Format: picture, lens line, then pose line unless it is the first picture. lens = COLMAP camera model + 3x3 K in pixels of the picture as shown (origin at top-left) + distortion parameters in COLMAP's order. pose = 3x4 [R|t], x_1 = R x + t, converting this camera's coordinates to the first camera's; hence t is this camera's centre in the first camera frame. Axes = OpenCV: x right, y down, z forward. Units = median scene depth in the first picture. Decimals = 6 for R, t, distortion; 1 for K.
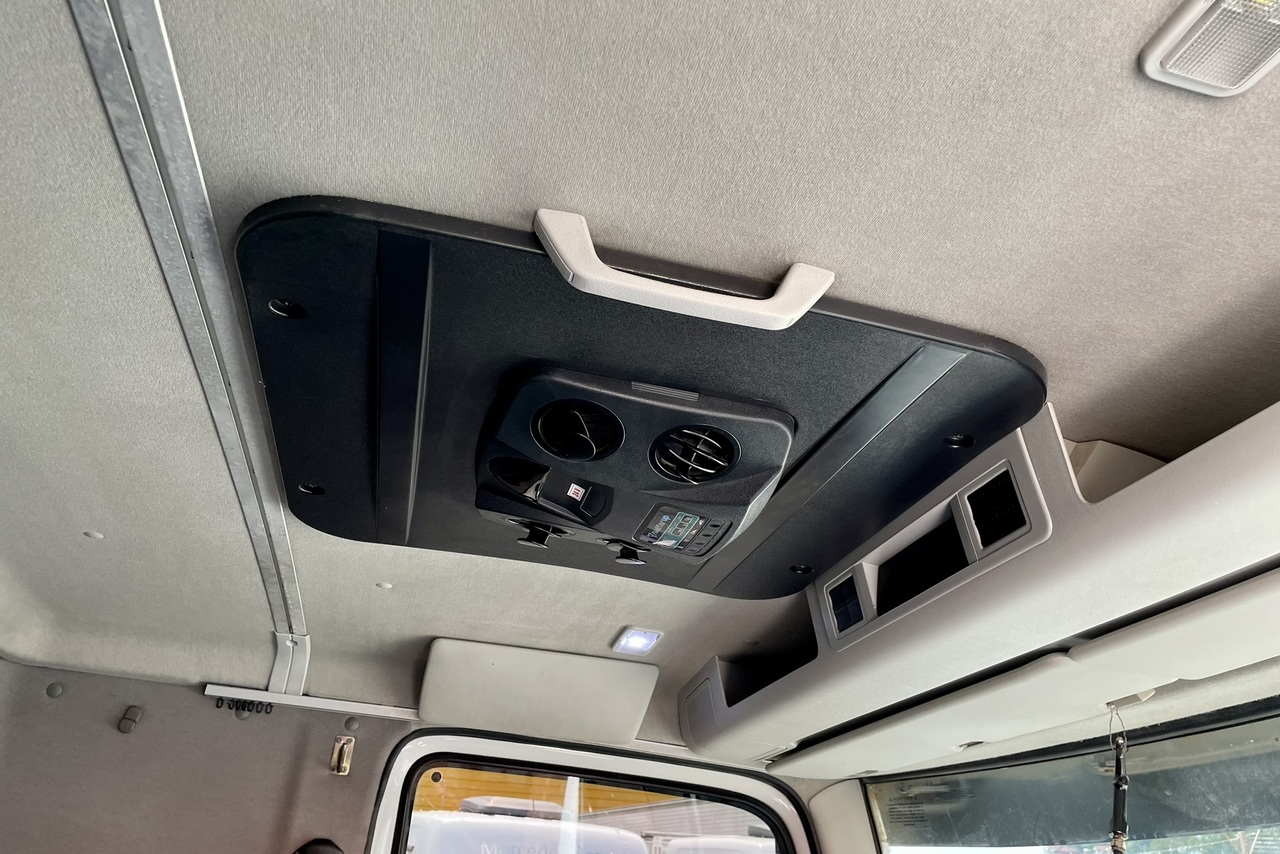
lens RADIAL K [[988.4, 0, 640.0], [0, 988.4, 427.0], [0, 0, 1]] dist [0.031431, -0.008916]
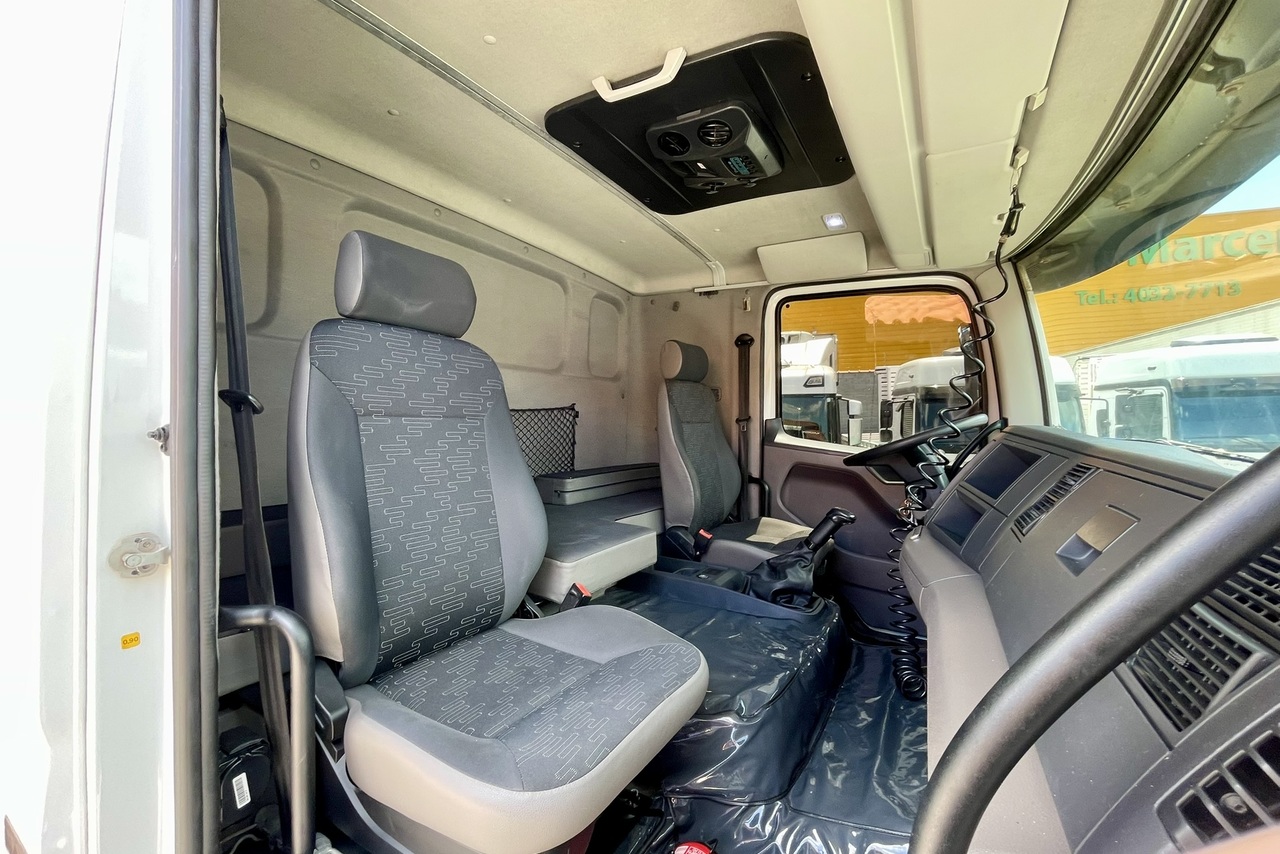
lens RADIAL K [[520.1, 0, 640.0], [0, 520.1, 427.0], [0, 0, 1]] dist [0.000100, 0.000019]
pose [[0.719803, -0.043610, -0.692807, 0.425371], [0.341790, 0.890933, 0.299027, 0.121410], [0.604204, -0.452035, 0.656202, -0.189812]]
